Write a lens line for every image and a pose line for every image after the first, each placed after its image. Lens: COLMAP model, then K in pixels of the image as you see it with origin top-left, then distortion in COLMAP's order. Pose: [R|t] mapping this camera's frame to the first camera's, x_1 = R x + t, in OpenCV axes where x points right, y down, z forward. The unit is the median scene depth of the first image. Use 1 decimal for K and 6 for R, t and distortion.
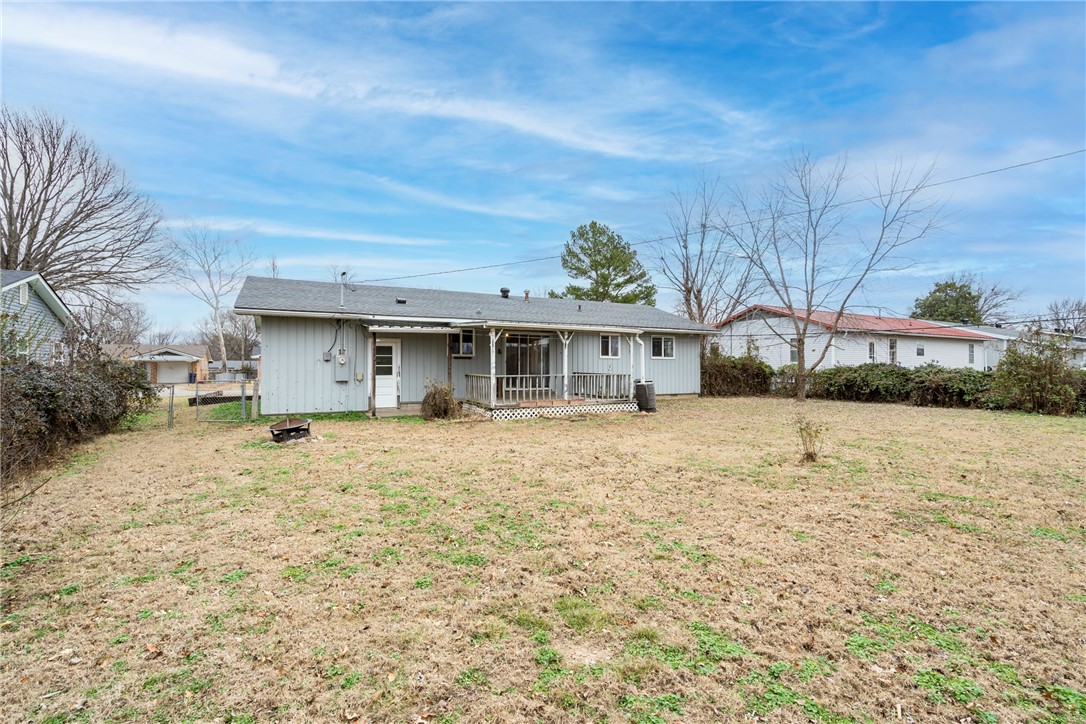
lens RADIAL K [[501.5, 0, 537.3], [0, 501.5, 357.8], [0, 0, 1]] dist [0.000395, 0.000084]
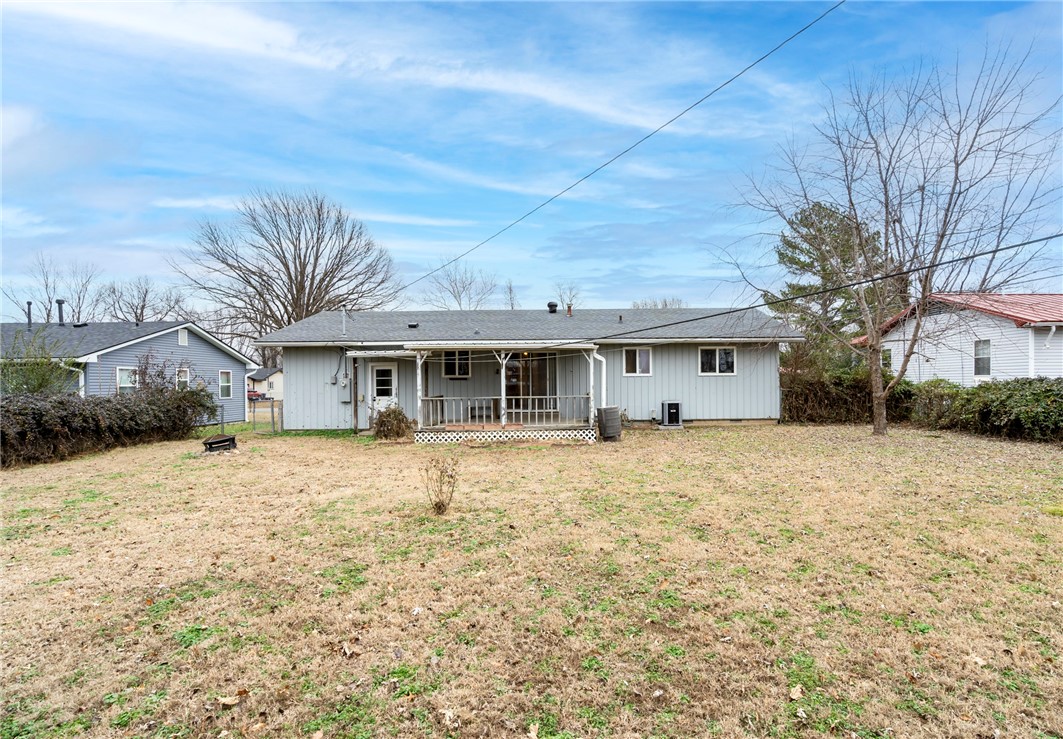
lens RADIAL K [[521.2, 0, 532.9], [0, 521.2, 392.8], [0, 0, 1]] dist [-0.002894, -0.000306]
pose [[0.885479, -0.000697, -0.464679, 0.439530], [0.018326, 0.999273, 0.033421, -0.003991], [0.464318, -0.038109, 0.884848, 0.141511]]
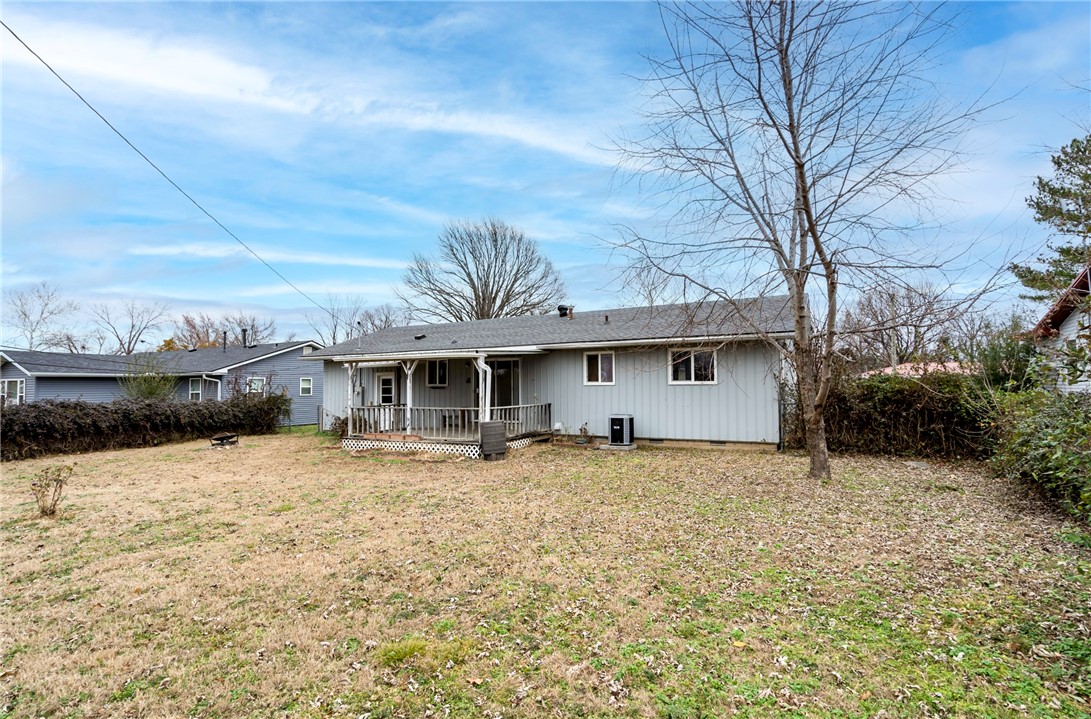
lens RADIAL K [[504.6, 0, 550.1], [0, 504.6, 385.2], [0, 0, 1]] dist [-0.000890, -0.000188]
pose [[0.570678, -0.008301, -0.821132, 0.783995], [0.021695, 0.999752, 0.004972, -0.004664], [0.820887, -0.020652, 0.570717, 0.567394]]
